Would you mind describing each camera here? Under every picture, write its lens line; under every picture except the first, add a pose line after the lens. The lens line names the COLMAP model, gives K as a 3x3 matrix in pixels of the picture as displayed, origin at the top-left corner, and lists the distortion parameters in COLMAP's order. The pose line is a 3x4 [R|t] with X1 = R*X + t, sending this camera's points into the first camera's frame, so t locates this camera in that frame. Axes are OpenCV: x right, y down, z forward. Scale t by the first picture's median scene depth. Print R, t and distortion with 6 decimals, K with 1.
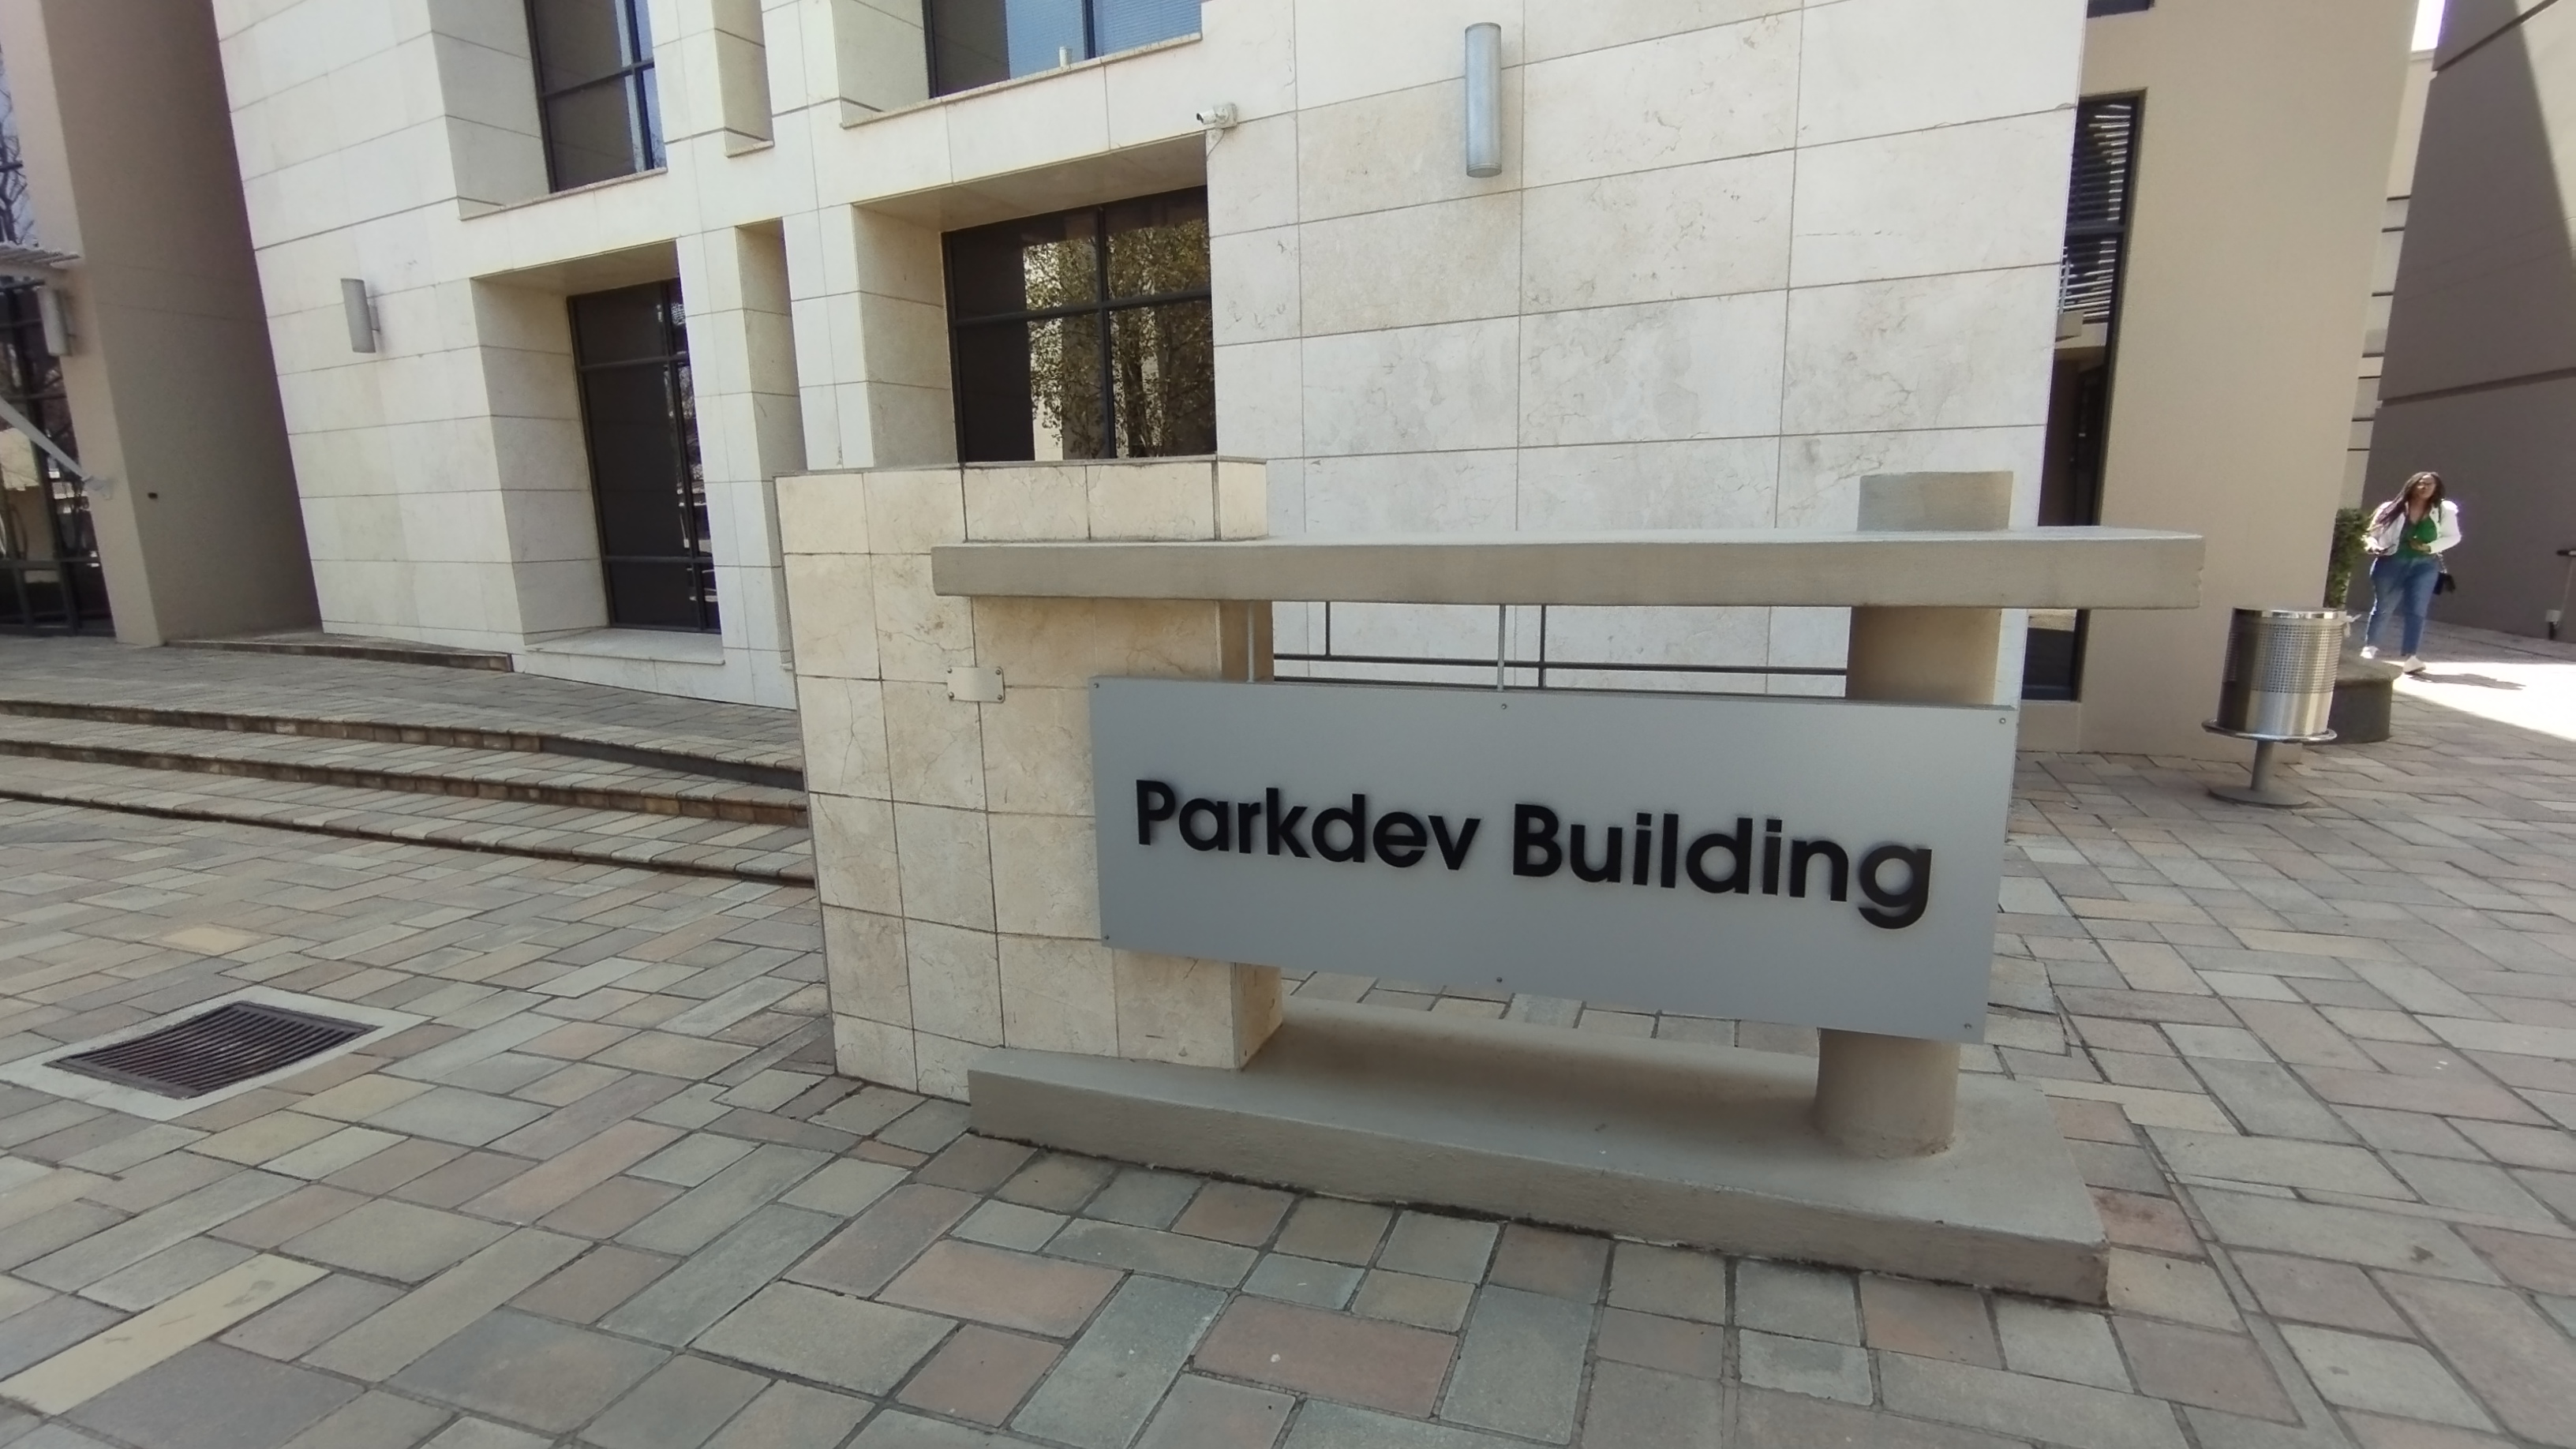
lens RADIAL K [[1178.6, 0, 1336.7], [0, 1178.6, 751.1], [0, 0, 1]] dist [0.003686, -0.007834]
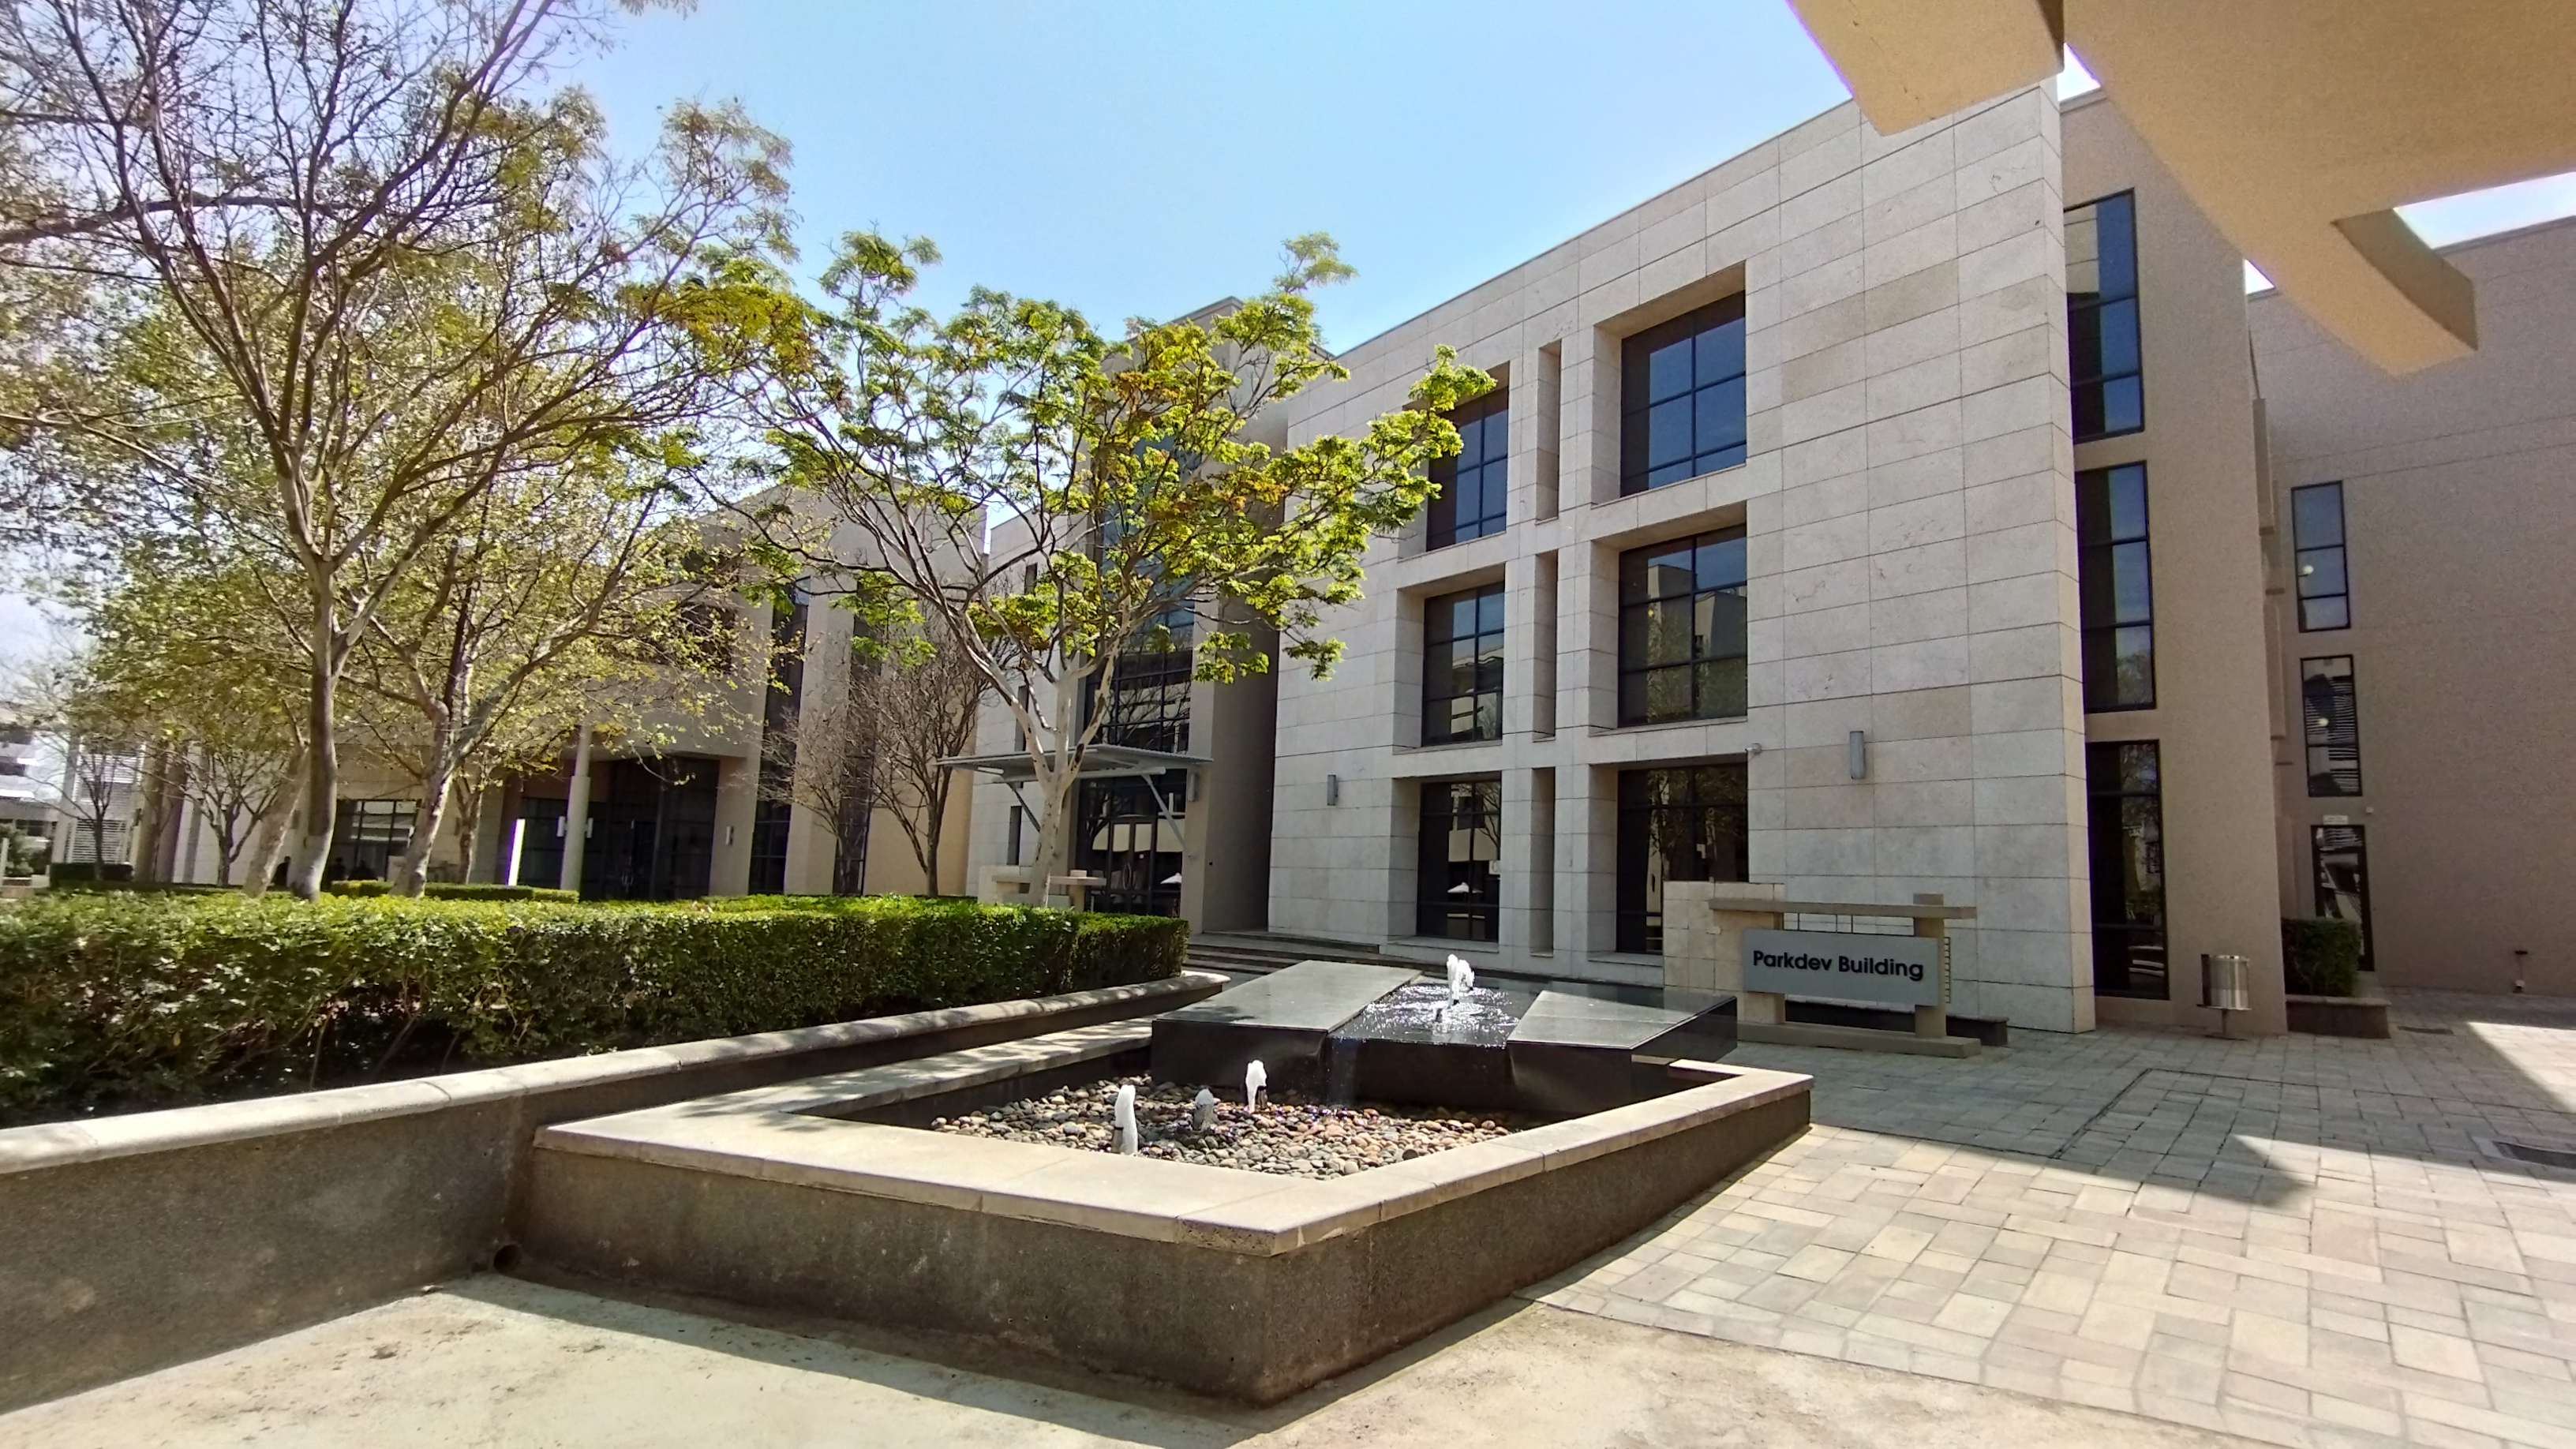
lens RADIAL K [[1178.6, 0, 1336.7], [0, 1178.6, 751.1], [0, 0, 1]] dist [0.003686, -0.007834]
pose [[0.930088, 0.002210, -0.367329, 0.002972], [-0.116712, 0.949944, -0.289802, 0.396198], [0.348301, 0.312413, 0.883790, -1.905116]]
